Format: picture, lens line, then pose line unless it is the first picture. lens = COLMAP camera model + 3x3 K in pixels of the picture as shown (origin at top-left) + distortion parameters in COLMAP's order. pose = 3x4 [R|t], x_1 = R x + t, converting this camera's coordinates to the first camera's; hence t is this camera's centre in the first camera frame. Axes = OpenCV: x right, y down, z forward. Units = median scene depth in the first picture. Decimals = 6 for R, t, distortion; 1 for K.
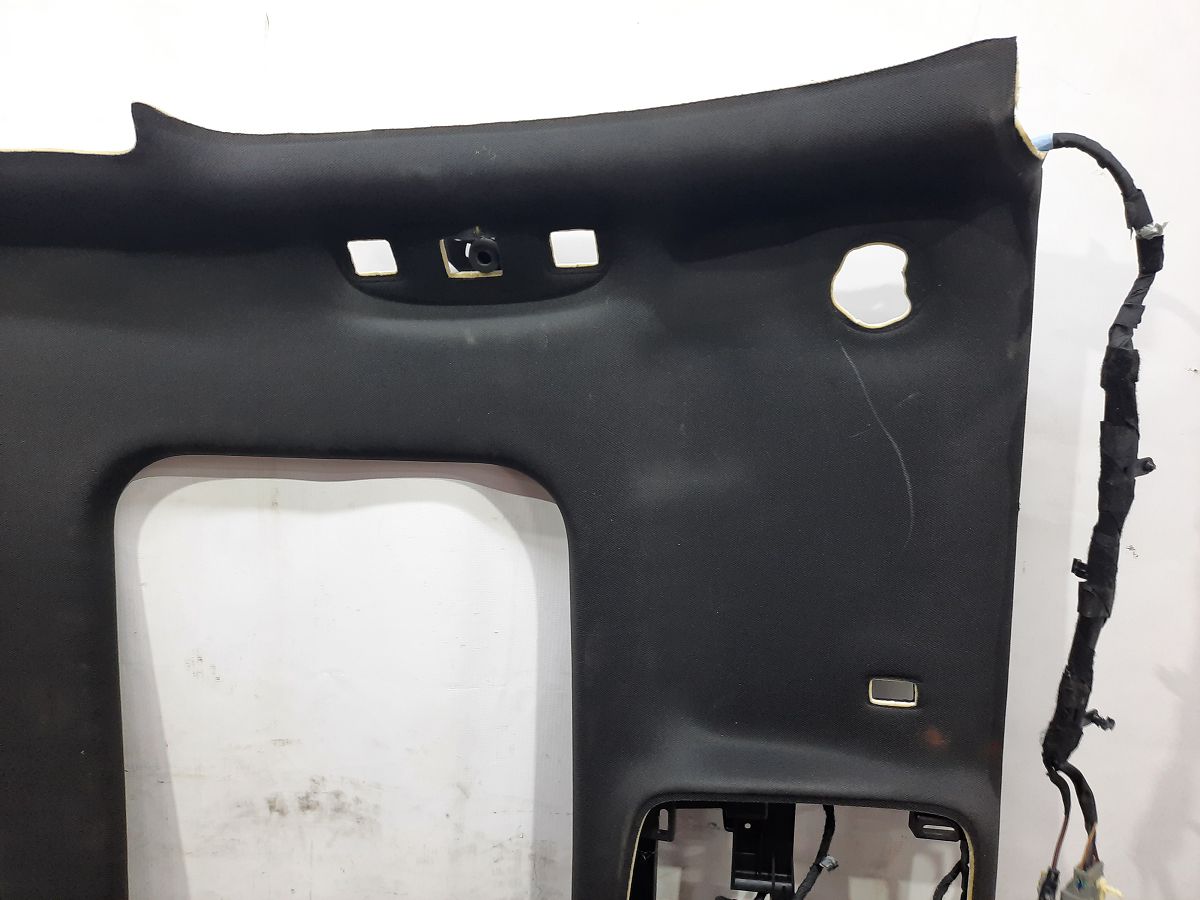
lens RADIAL K [[875.0, 0, 598.3], [0, 875.0, 501.3], [0, 0, 1]] dist [-0.000802, -0.003019]
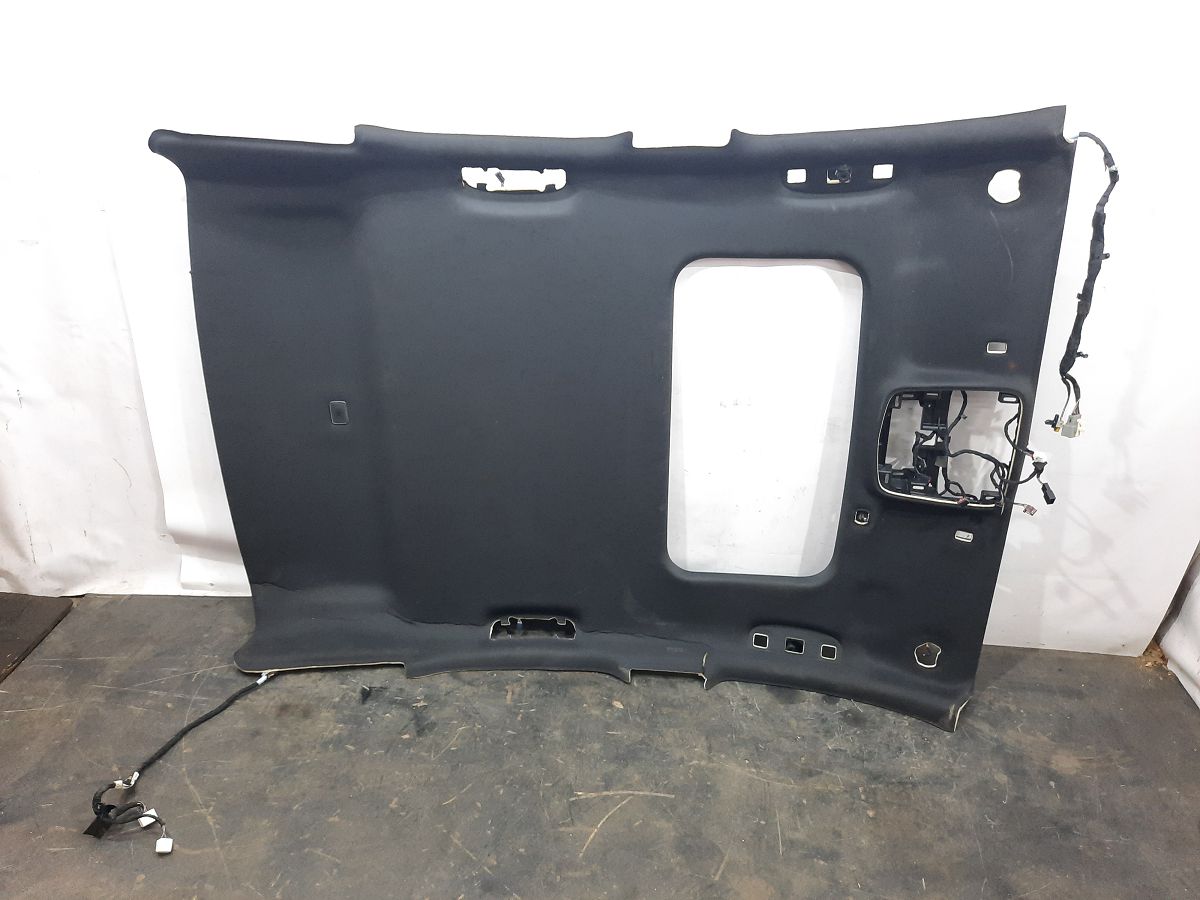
lens RADIAL K [[875.0, 0, 598.3], [0, 875.0, 501.3], [0, 0, 1]] dist [-0.000802, -0.003019]
pose [[0.992986, -0.006510, -0.118052, -0.517424], [0.045665, 0.942119, 0.332153, -0.254745], [0.109056, -0.335214, 0.935809, -1.656417]]
